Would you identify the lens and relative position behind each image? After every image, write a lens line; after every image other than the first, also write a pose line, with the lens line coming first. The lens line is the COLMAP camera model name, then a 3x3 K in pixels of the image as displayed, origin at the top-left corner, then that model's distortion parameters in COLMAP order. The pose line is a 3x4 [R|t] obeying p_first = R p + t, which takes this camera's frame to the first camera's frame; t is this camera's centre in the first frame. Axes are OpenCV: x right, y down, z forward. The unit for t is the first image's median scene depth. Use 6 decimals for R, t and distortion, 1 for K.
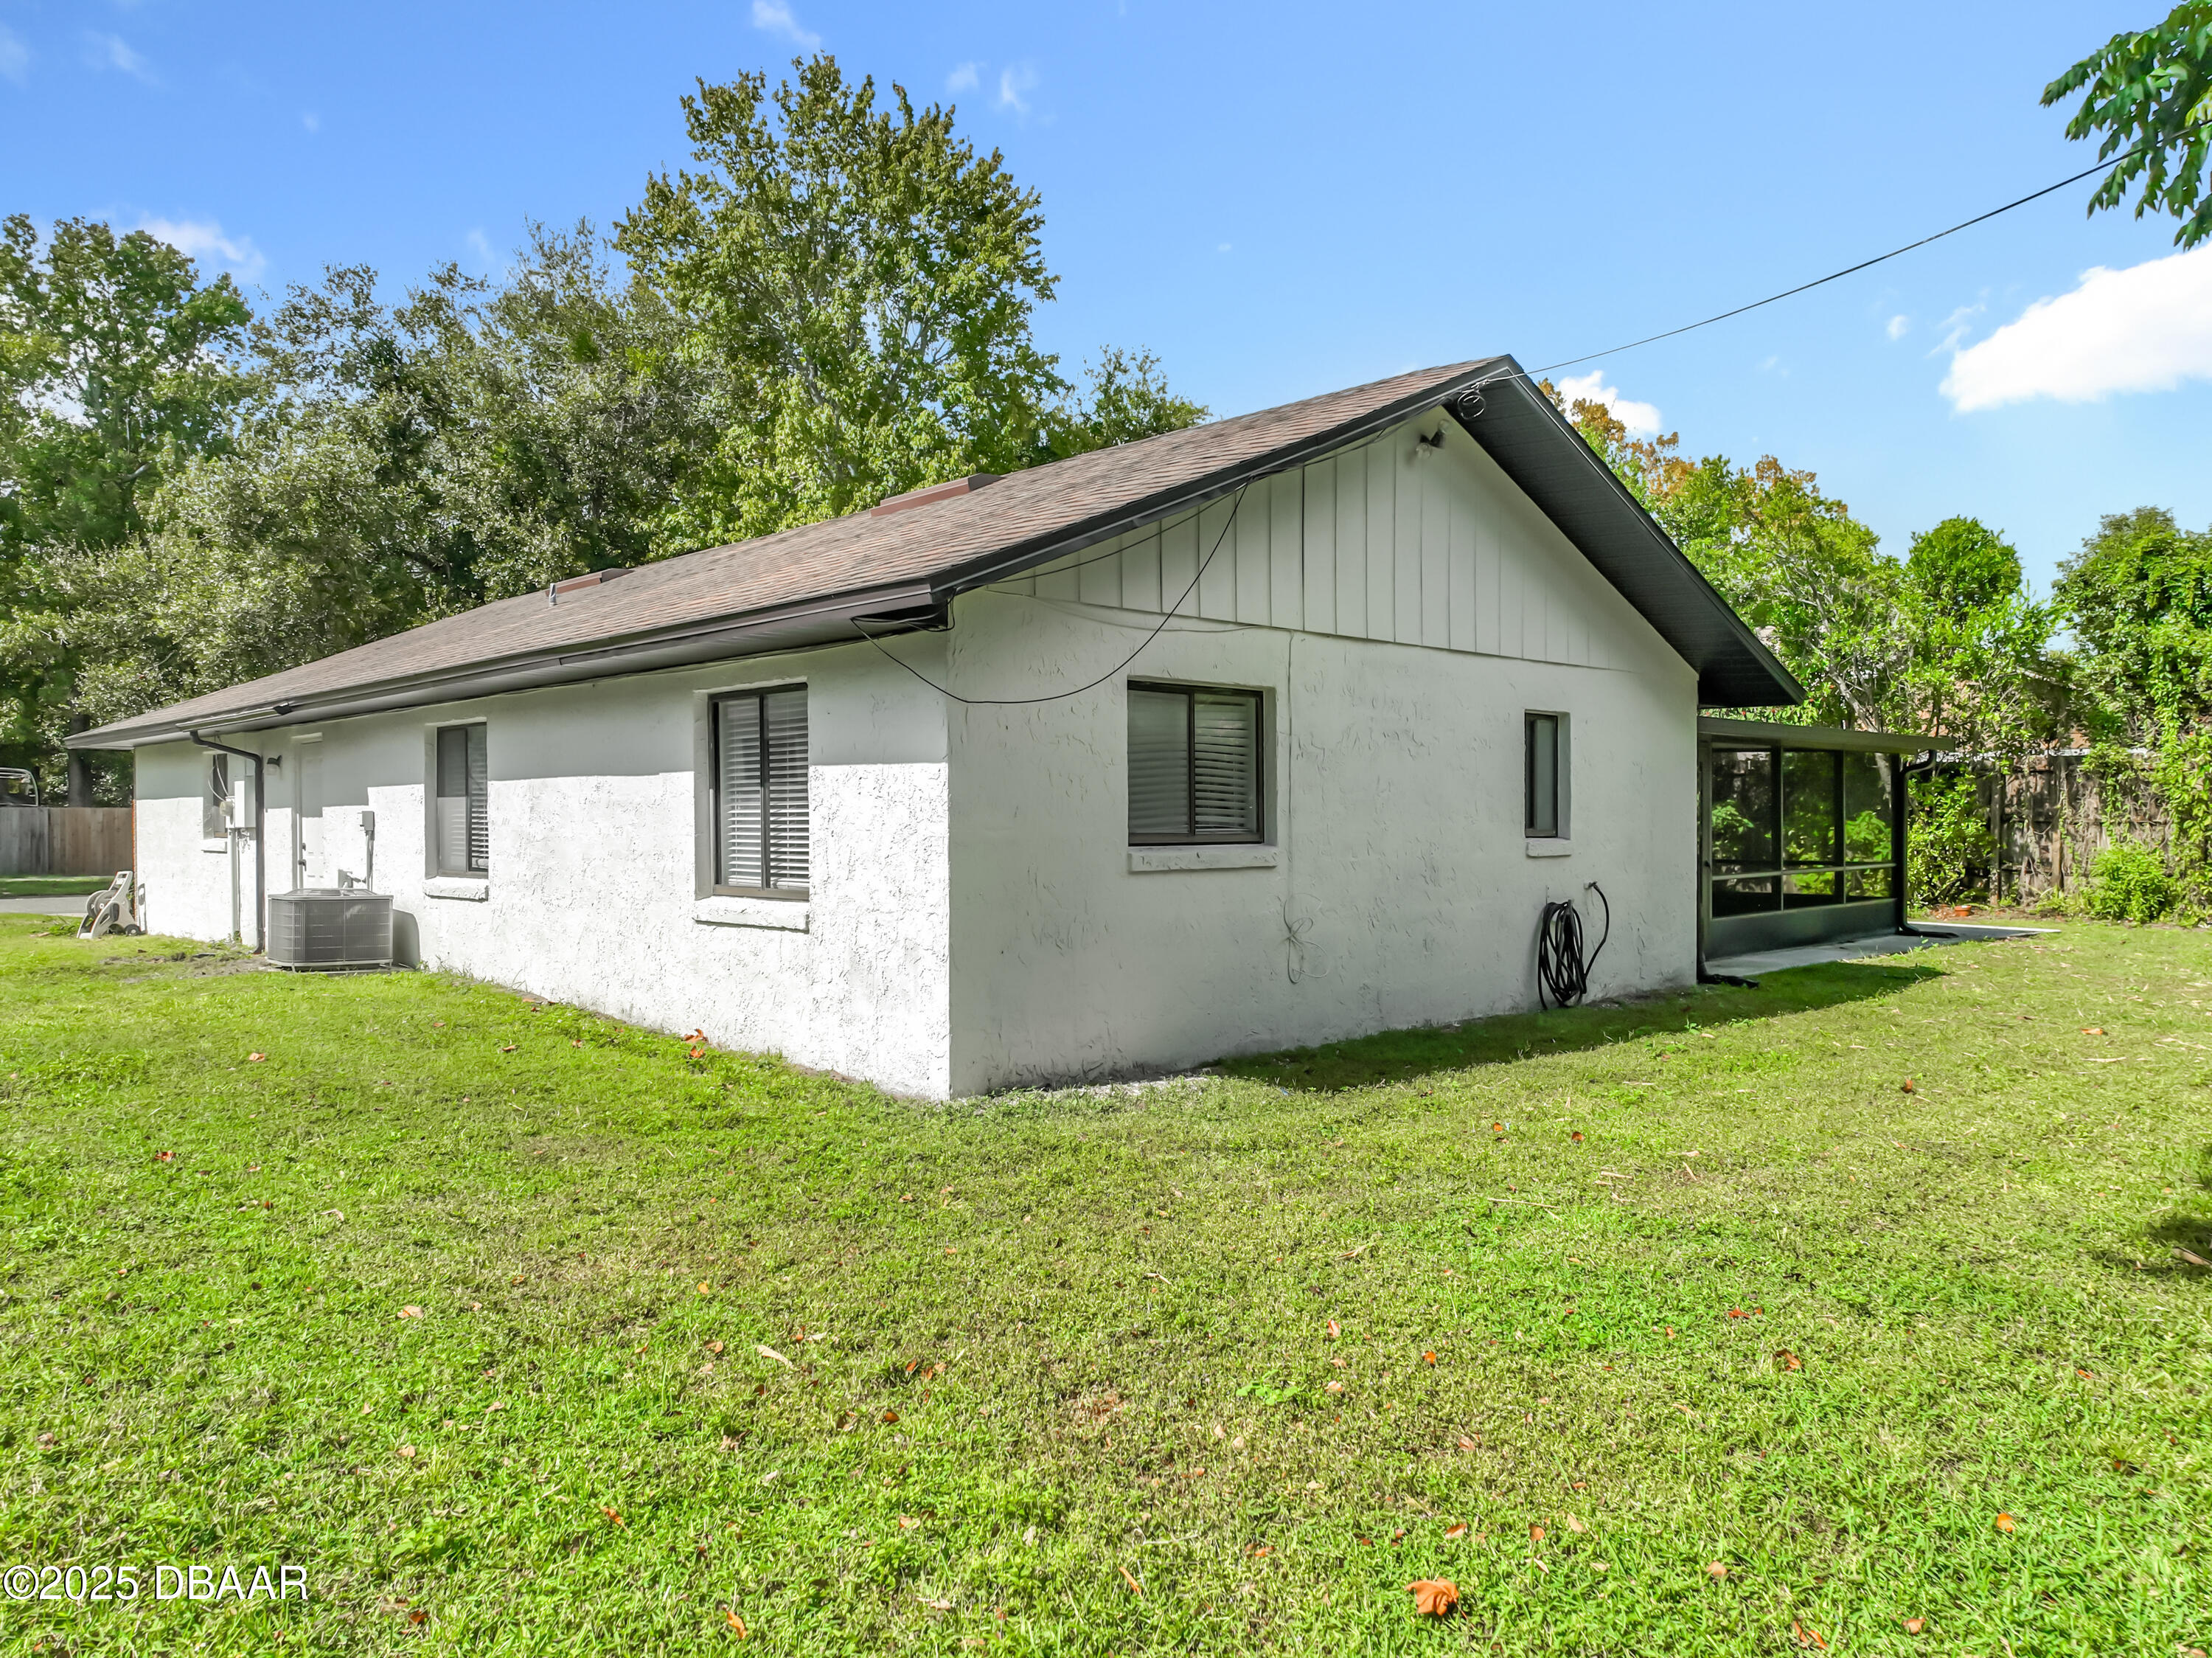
lens RADIAL K [[1574.3, 0, 1108.2], [0, 1574.3, 821.2], [0, 0, 1]] dist [-0.006027, 0.027607]
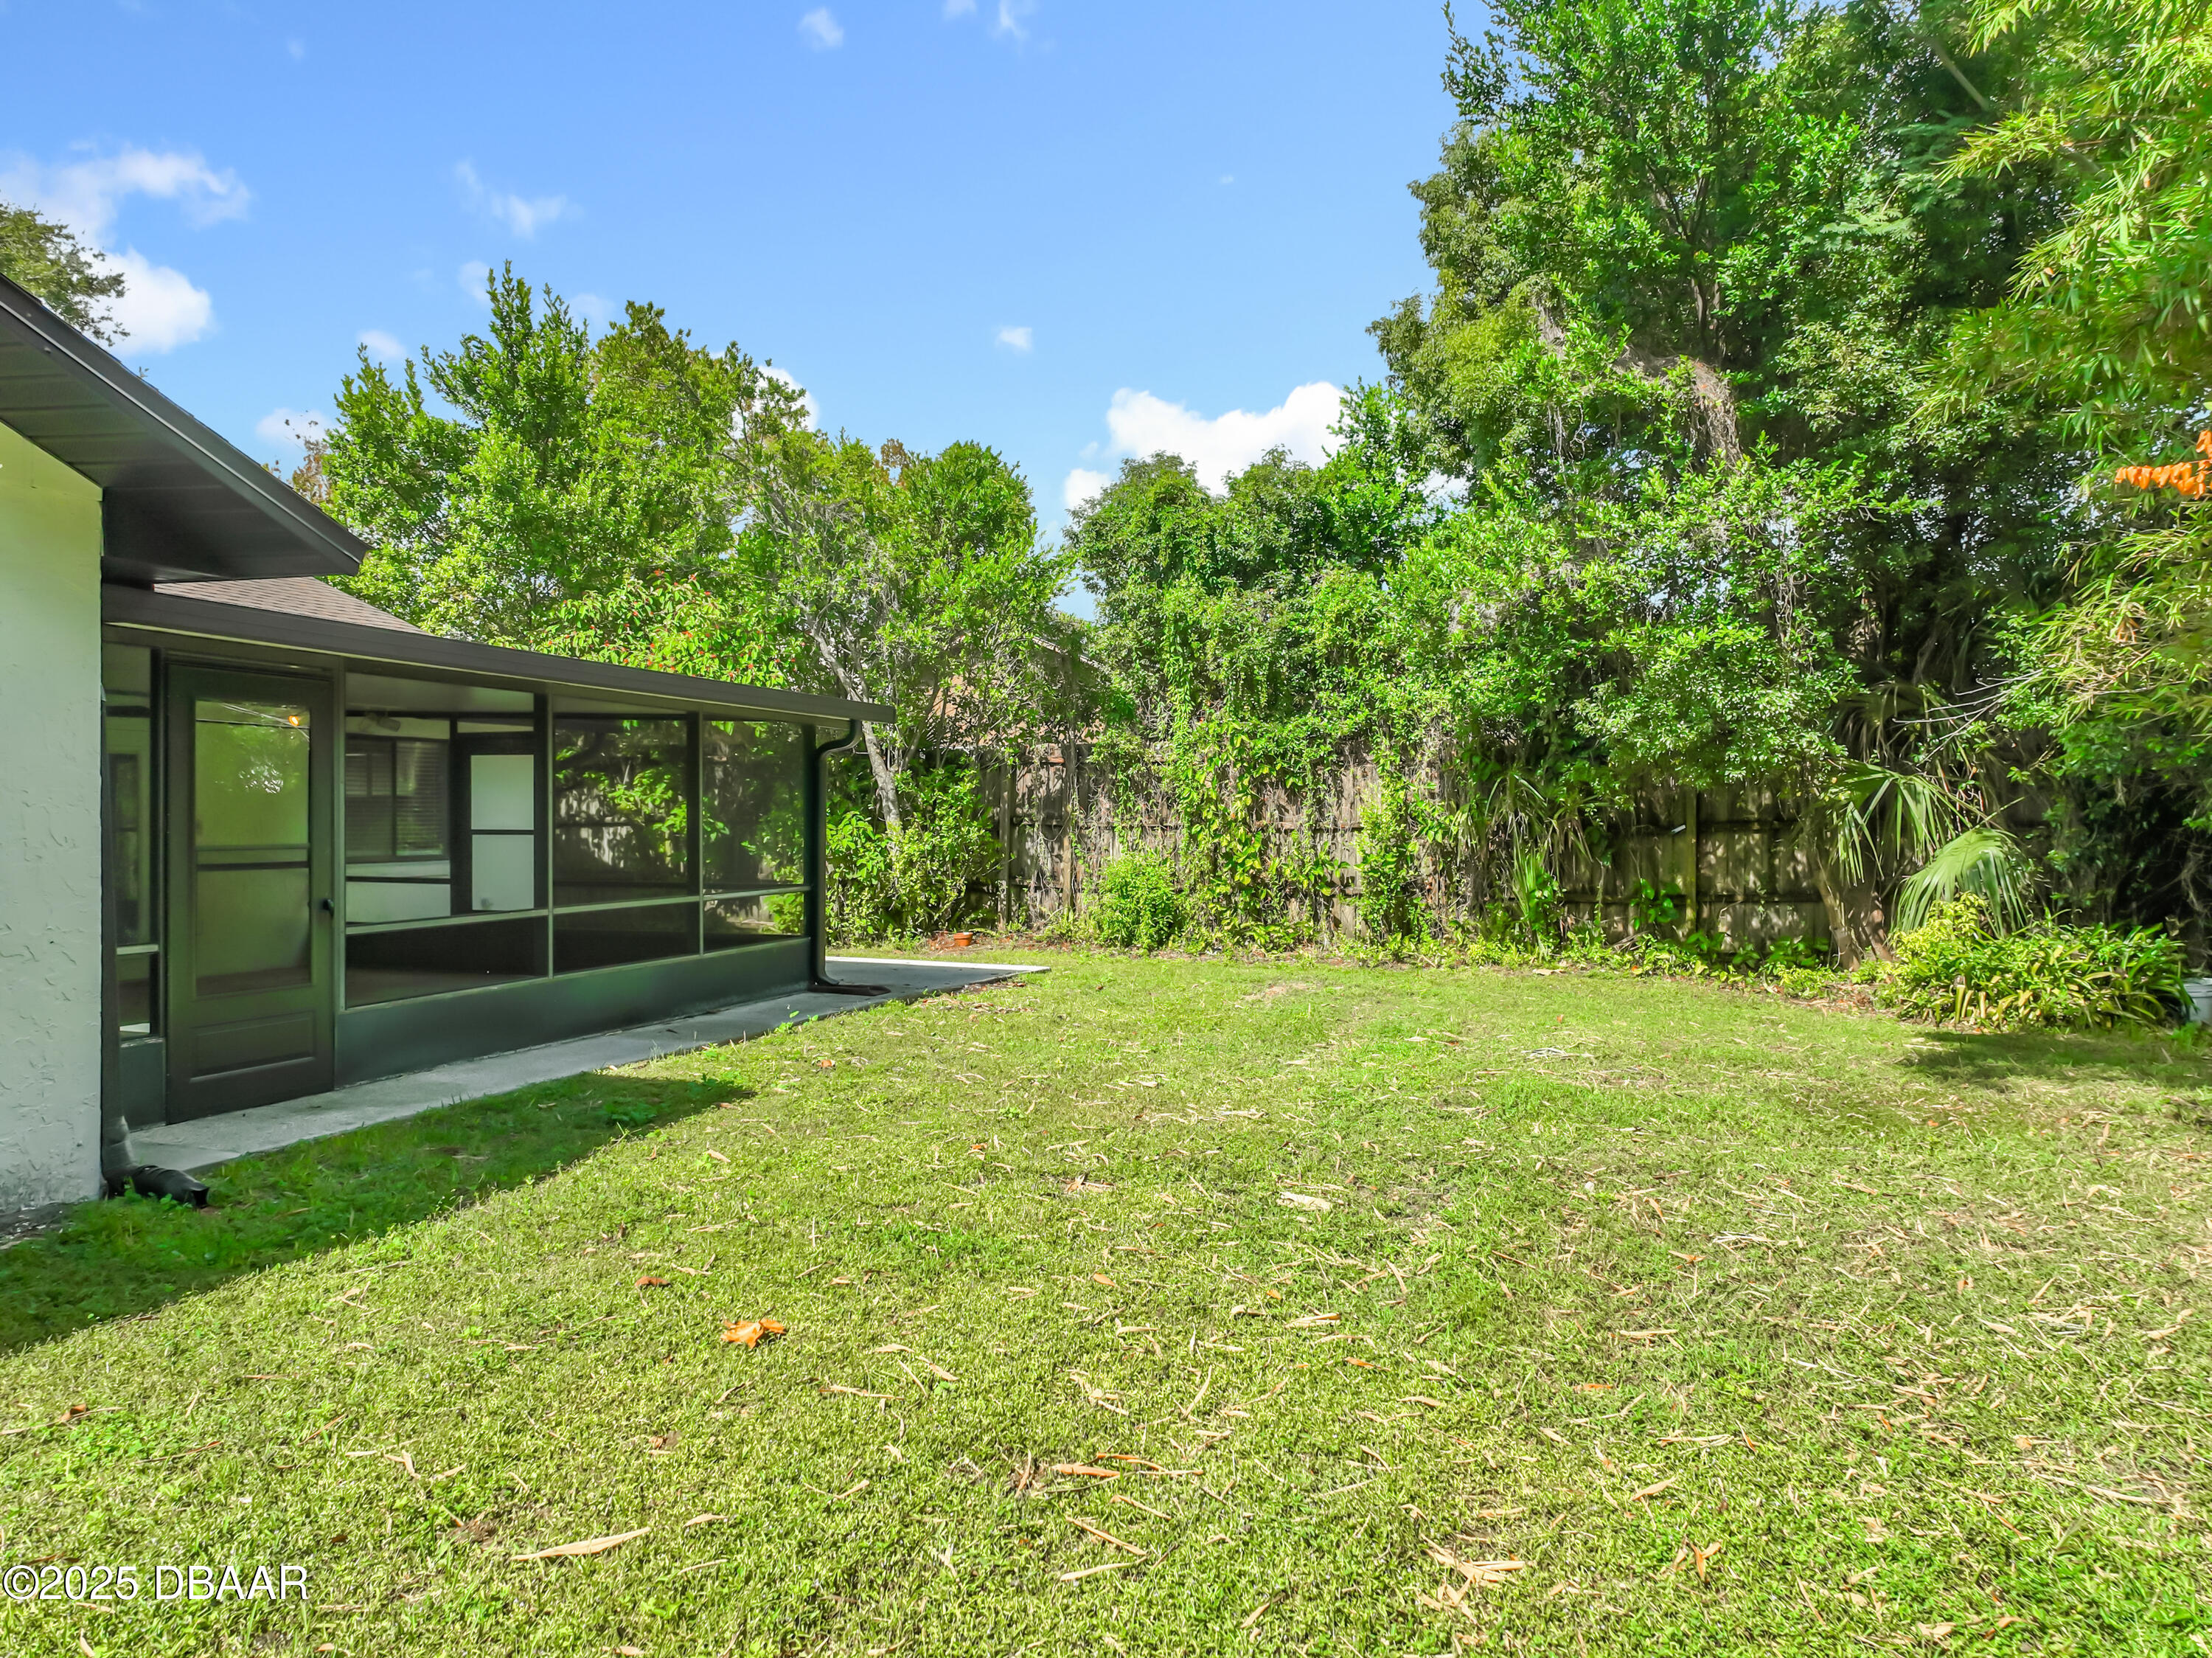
lens RADIAL K [[1569.9, 0, 1117.4], [0, 1569.9, 820.6], [0, 0, 1]] dist [-0.005250, 0.023972]
pose [[0.880294, 0.003086, 0.474419, 0.285993], [-0.001945, 0.999994, -0.002897, 0.000035], [-0.474425, 0.001627, 0.880294, 0.329821]]
